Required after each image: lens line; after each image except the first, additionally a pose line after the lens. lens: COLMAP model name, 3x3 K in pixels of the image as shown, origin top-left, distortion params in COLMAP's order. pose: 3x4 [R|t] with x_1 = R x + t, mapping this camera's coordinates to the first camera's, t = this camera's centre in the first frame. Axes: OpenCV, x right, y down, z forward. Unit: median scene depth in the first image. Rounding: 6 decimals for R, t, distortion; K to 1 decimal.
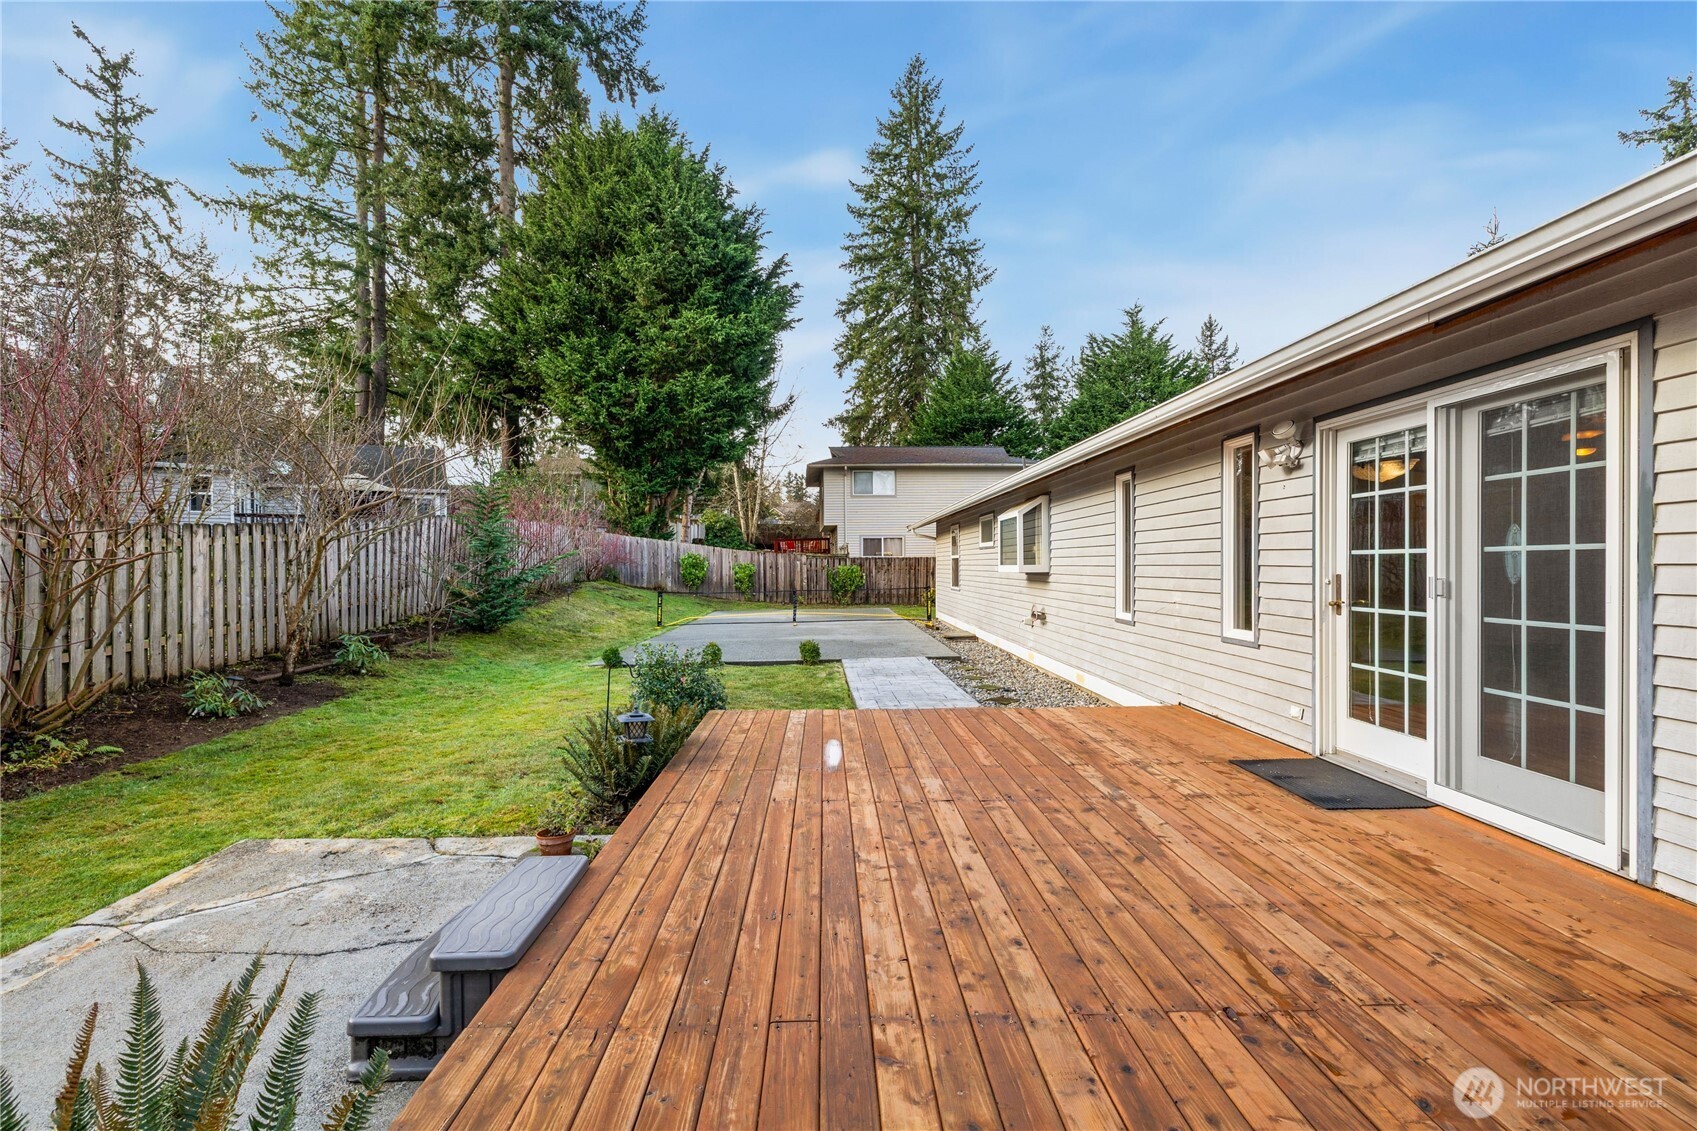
lens RADIAL K [[740.4, 0, 819.7], [0, 740.4, 566.1], [0, 0, 1]] dist [-0.000590, -0.000022]
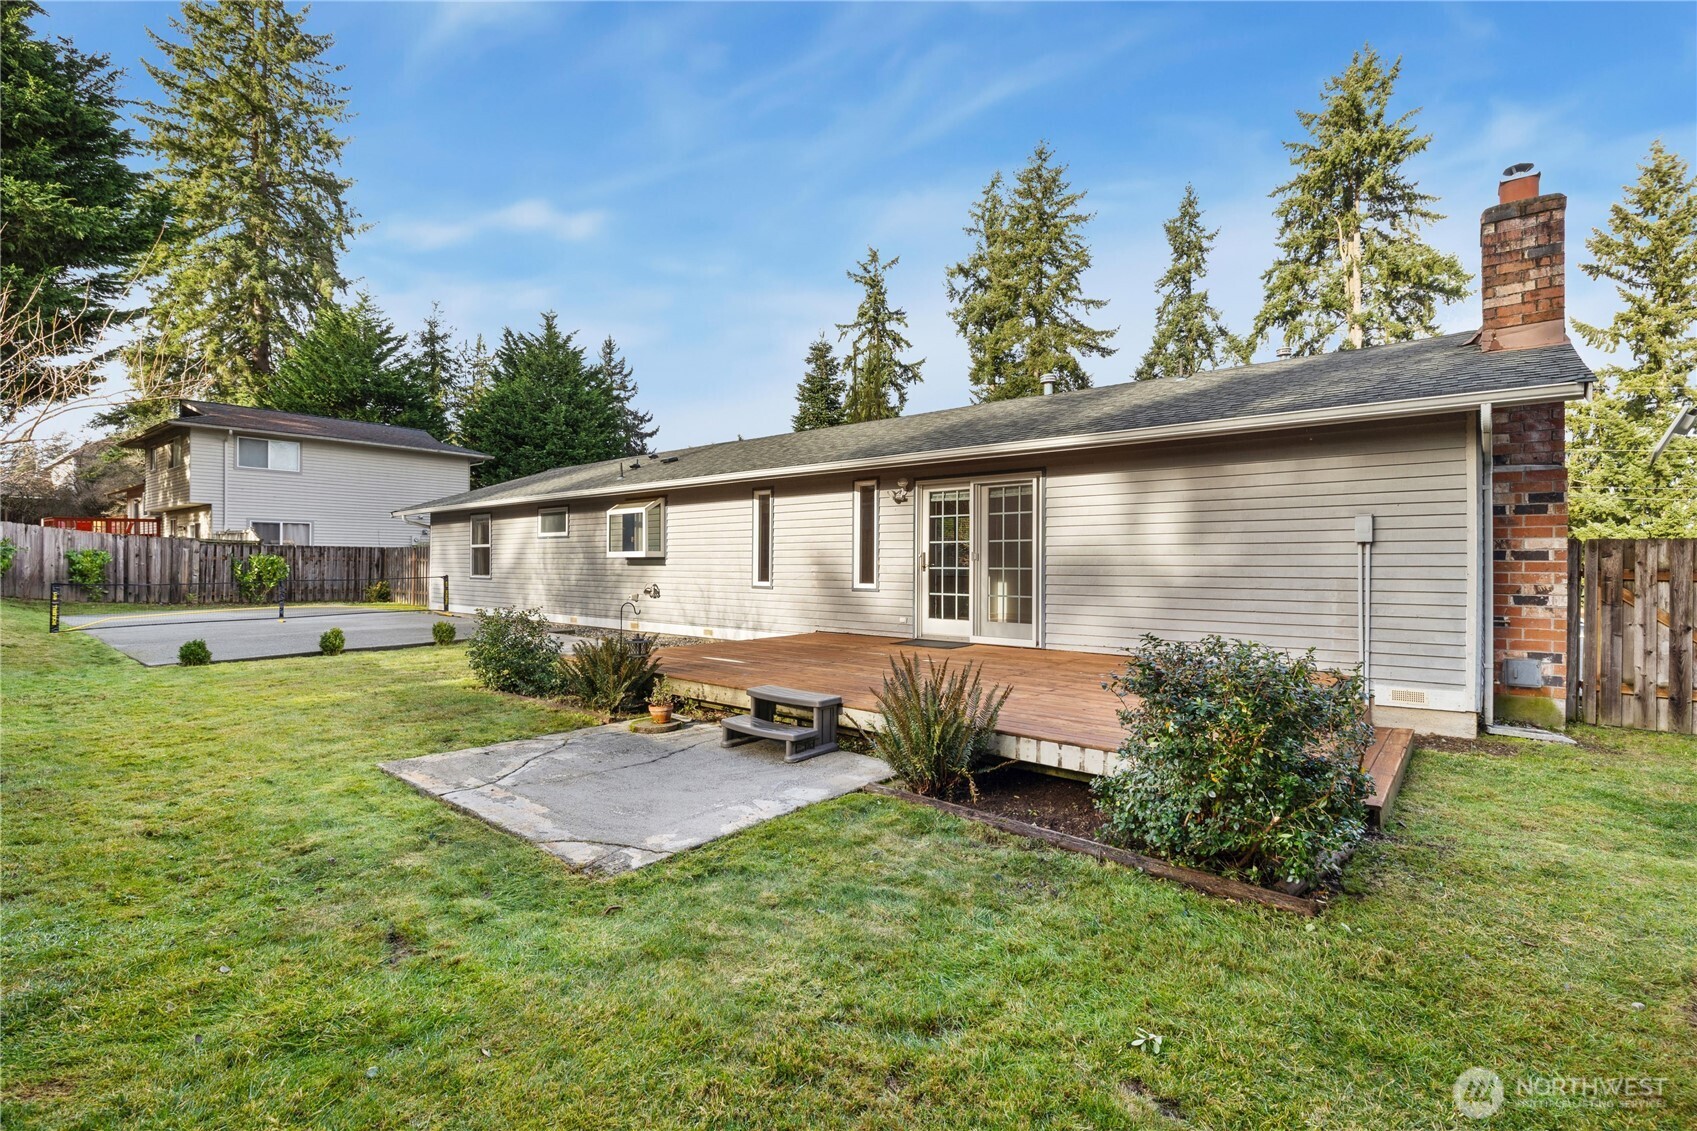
lens RADIAL K [[788.3, 0, 851.6], [0, 788.3, 558.4], [0, 0, 1]] dist [0.000266, 0.000446]
pose [[0.652156, 0.014367, 0.757948, -0.239288], [-0.006727, 0.999891, -0.013164, 0.012231], [-0.758055, 0.003486, 0.652182, -0.068667]]
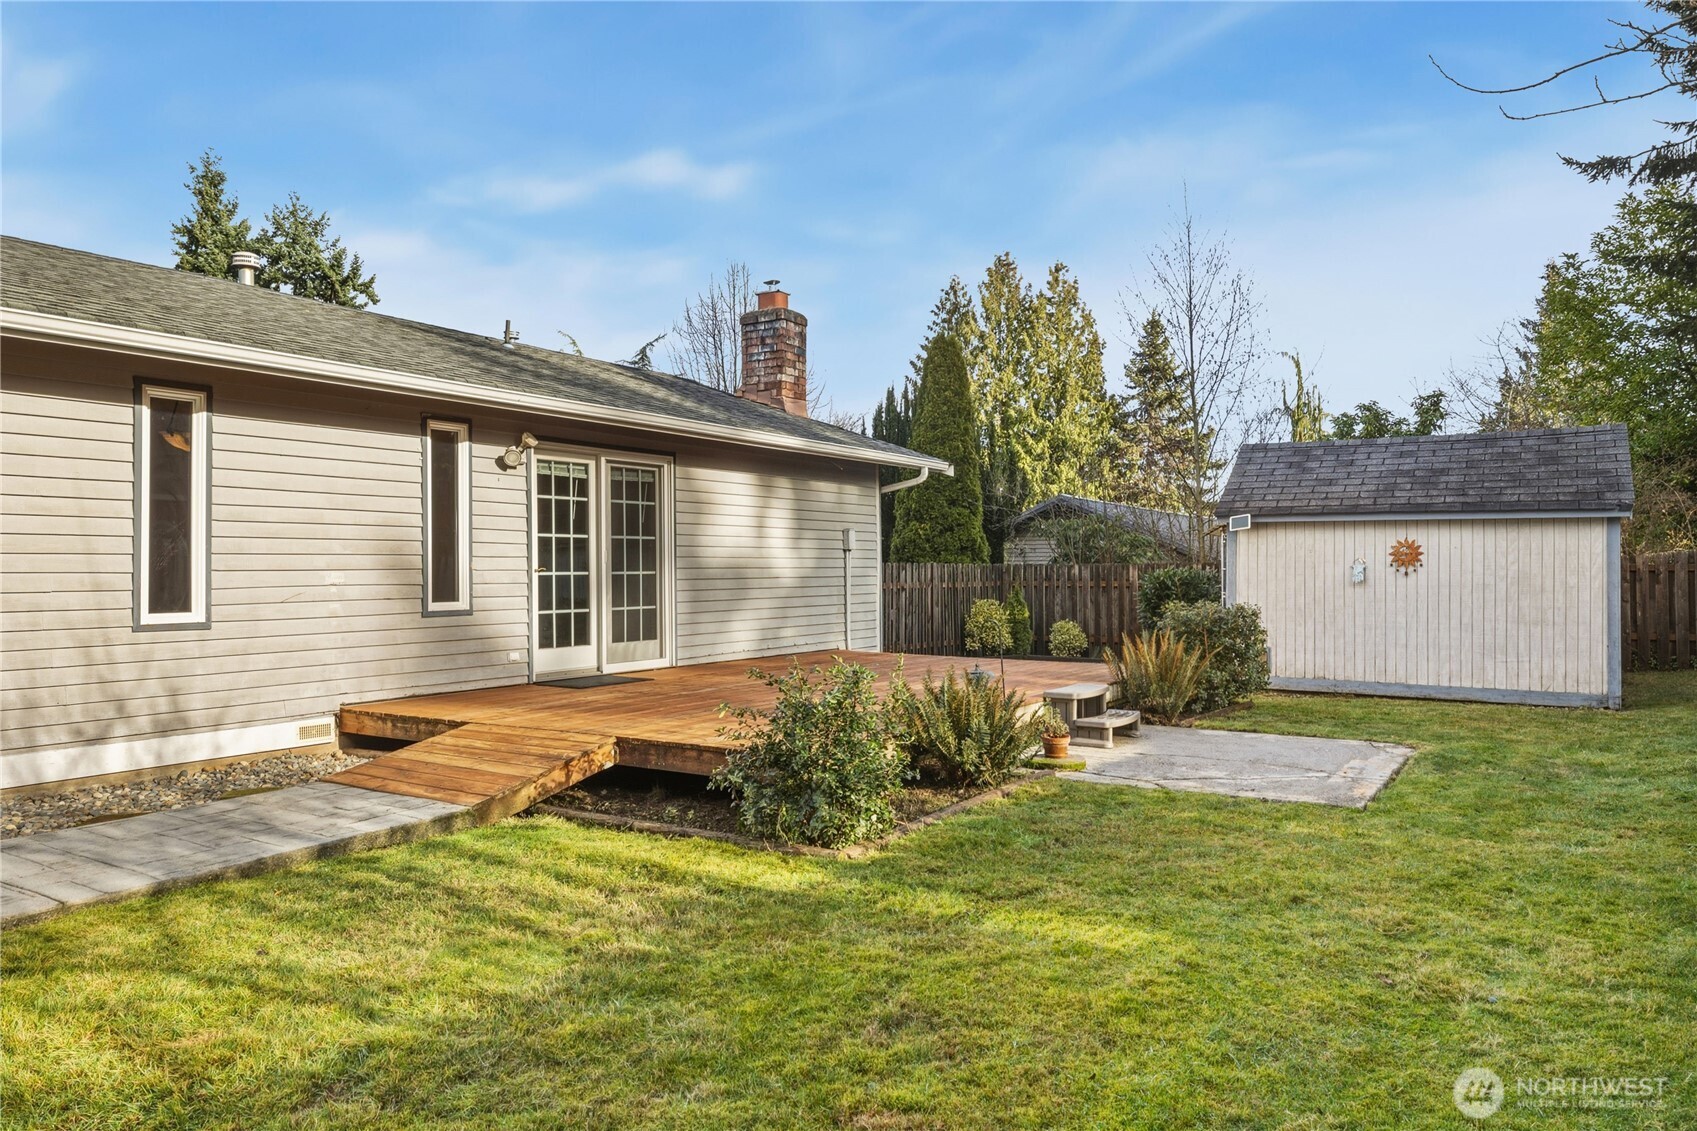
lens RADIAL K [[1118.4, 0, 848.5], [0, 1118.4, 565.5], [0, 0, 1]] dist [0.001643, 0.000517]
pose [[-0.847437, 0.000601, 0.530896, -0.189541], [0.002286, 0.999994, 0.002516, 0.007302], [-0.530892, 0.003346, -0.847433, 0.503407]]
